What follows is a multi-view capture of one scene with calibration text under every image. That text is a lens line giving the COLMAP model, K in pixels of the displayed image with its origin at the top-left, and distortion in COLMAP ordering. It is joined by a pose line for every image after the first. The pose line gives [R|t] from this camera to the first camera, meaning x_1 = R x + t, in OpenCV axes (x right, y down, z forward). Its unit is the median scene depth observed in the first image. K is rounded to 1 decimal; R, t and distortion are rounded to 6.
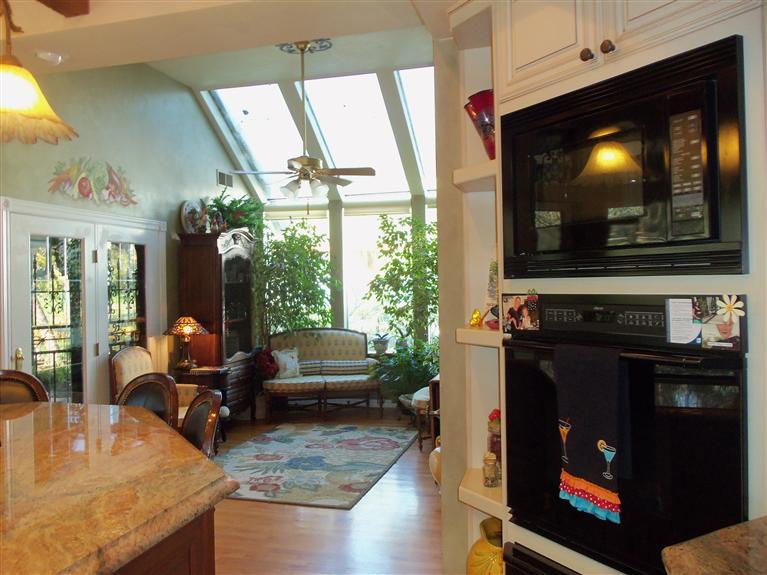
lens RADIAL K [[640.2, 0, 365.9], [0, 640.2, 286.1], [0, 0, 1]] dist [-0.041400, -0.002365]
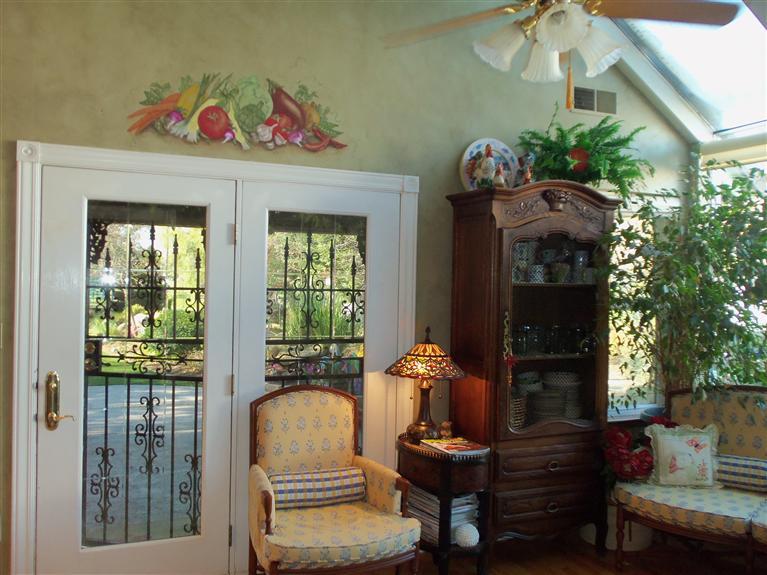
lens RADIAL K [[640.2, 0, 365.9], [0, 640.2, 286.1], [0, 0, 1]] dist [-0.041400, -0.002365]
pose [[0.618306, 0.025027, -0.785539, 0.138056], [-0.029389, 0.999530, 0.008712, -0.005438], [0.785388, 0.017700, 0.618751, 0.715446]]
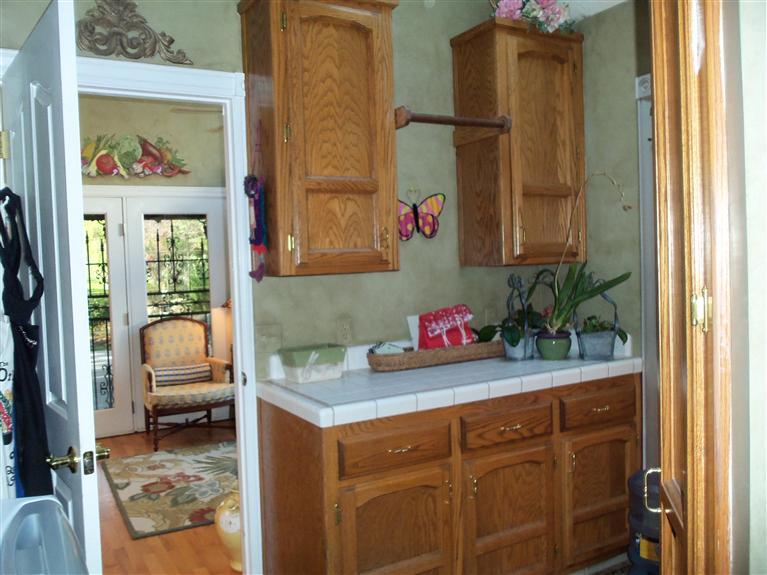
lens RADIAL K [[640.2, 0, 365.9], [0, 640.2, 286.1], [0, 0, 1]] dist [-0.041400, -0.002365]
pose [[0.711473, 0.013868, -0.702576, 0.582533], [0.025820, 0.998614, 0.045858, 0.007958], [0.702239, -0.050767, 0.710129, 0.534675]]
